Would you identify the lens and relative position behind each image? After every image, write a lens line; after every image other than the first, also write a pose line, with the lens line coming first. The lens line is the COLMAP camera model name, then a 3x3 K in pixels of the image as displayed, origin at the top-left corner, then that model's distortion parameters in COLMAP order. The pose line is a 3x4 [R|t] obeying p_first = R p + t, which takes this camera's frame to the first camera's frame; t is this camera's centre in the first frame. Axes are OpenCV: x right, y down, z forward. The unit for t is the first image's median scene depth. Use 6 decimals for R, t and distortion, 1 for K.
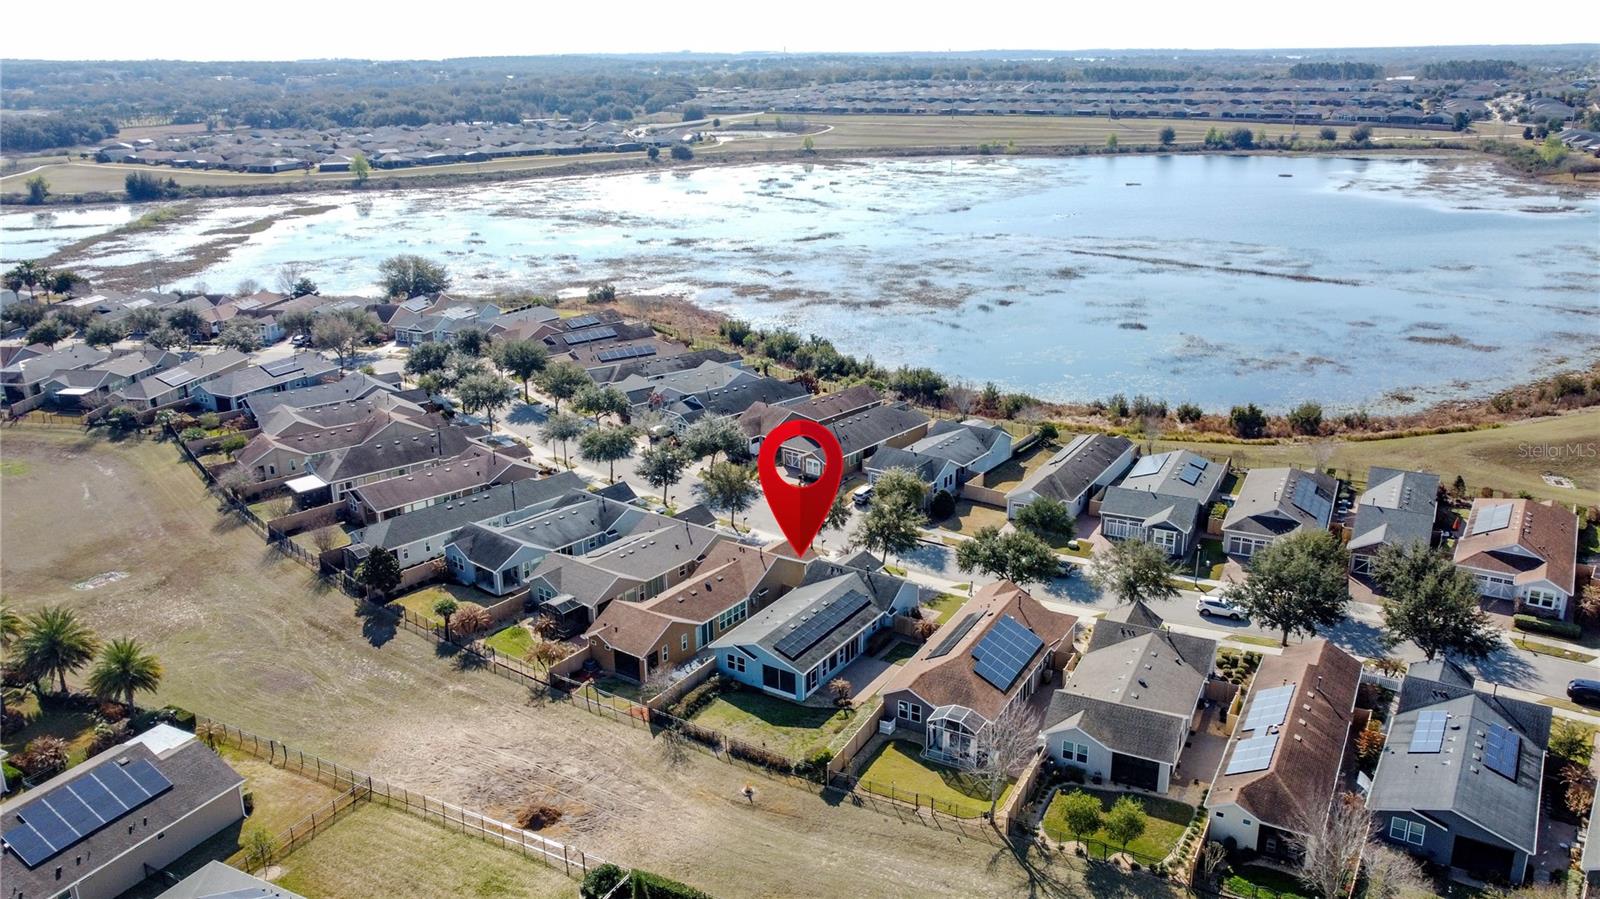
lens RADIAL K [[1209.8, 0, 799.0], [0, 1209.8, 451.7], [0, 0, 1]] dist [0.005475, -0.010129]
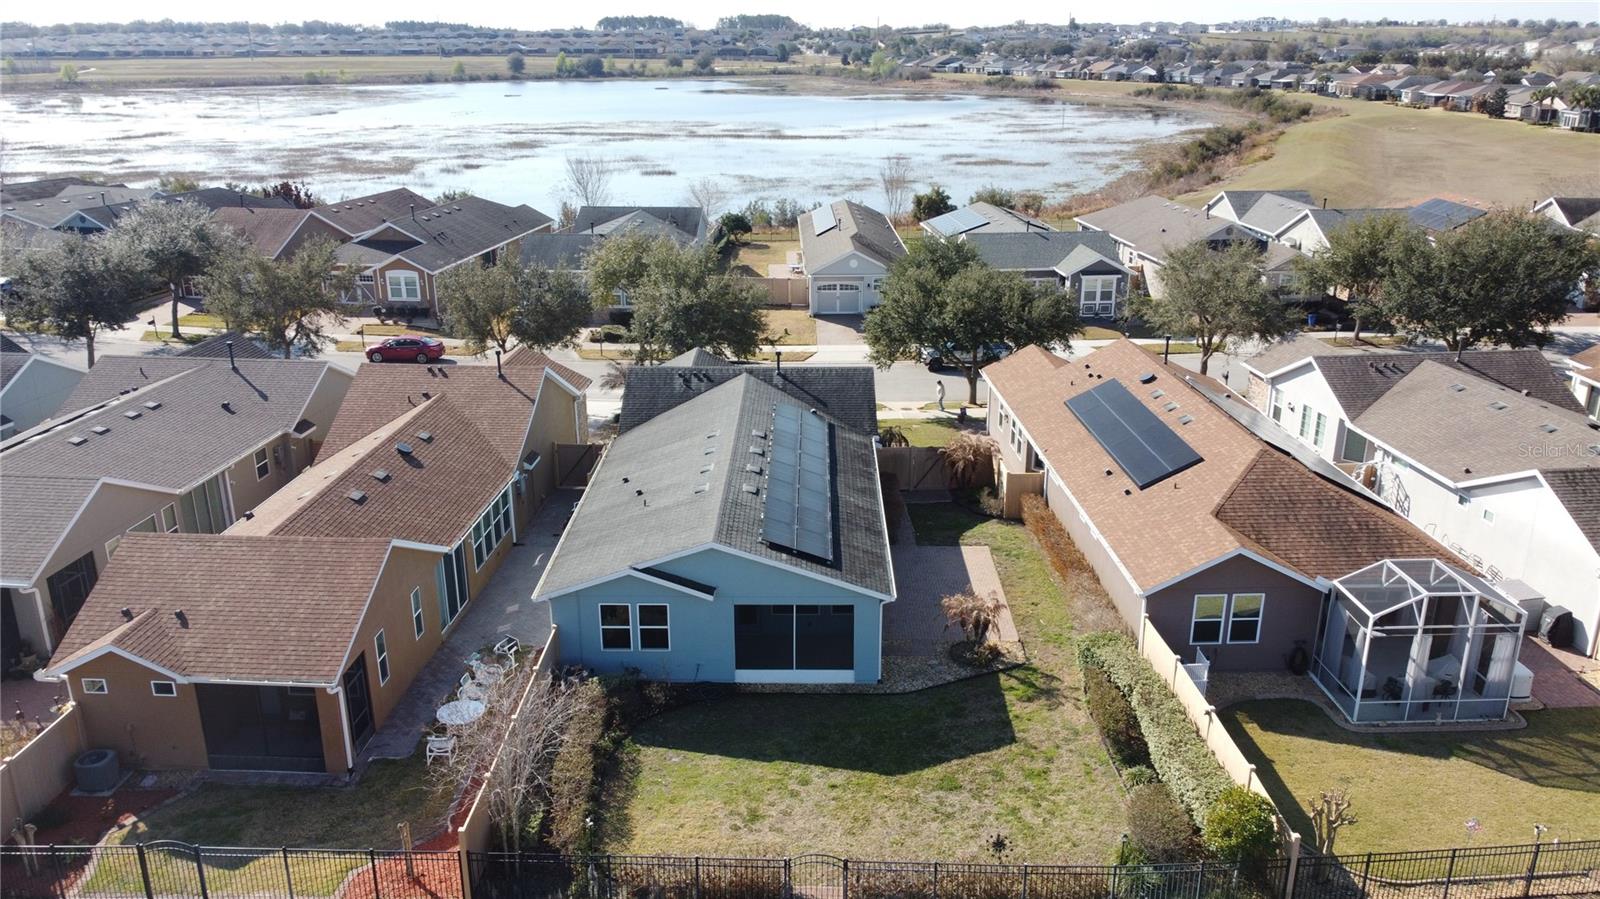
lens RADIAL K [[1209.8, 0, 797.2], [0, 1209.8, 449.9], [0, 0, 1]] dist [0.005475, -0.010129]
pose [[0.848845, -0.159838, 0.503898, -0.093830], [0.157495, 0.986373, 0.047573, 0.066551], [-0.504635, 0.038980, 0.862452, 0.388445]]
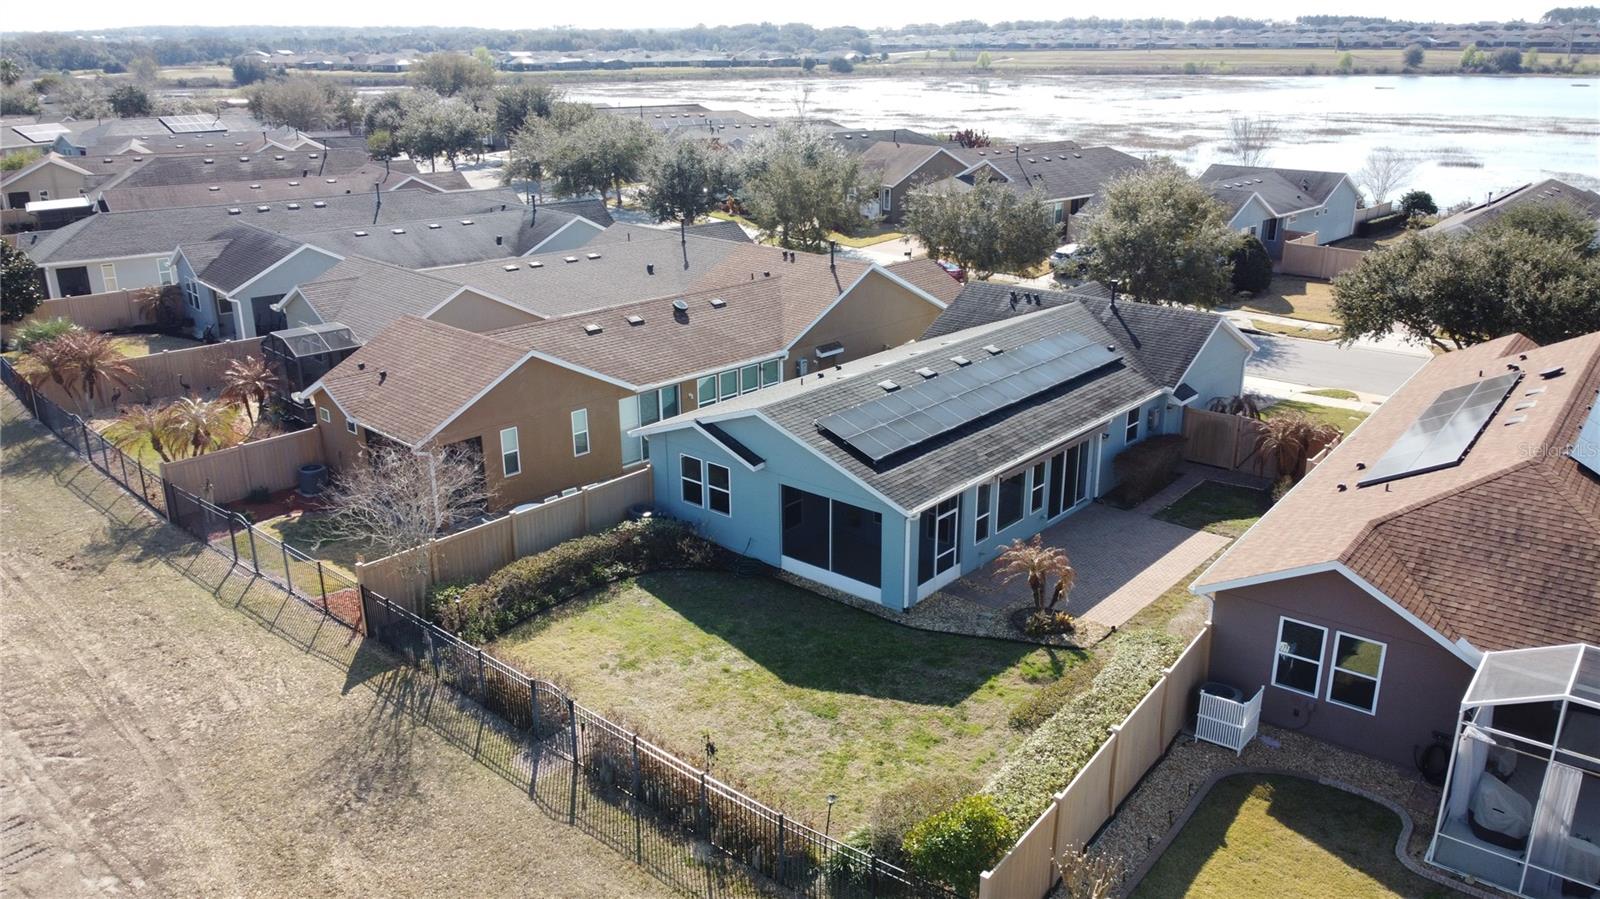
lens RADIAL K [[1209.8, 0, 798.8], [0, 1209.8, 443.2], [0, 0, 1]] dist [0.005475, -0.010129]
pose [[0.990235, 0.053116, -0.128890, 0.007367], [-0.052635, 0.998588, 0.007141, 0.088838], [0.129088, -0.000288, 0.991633, 0.380228]]
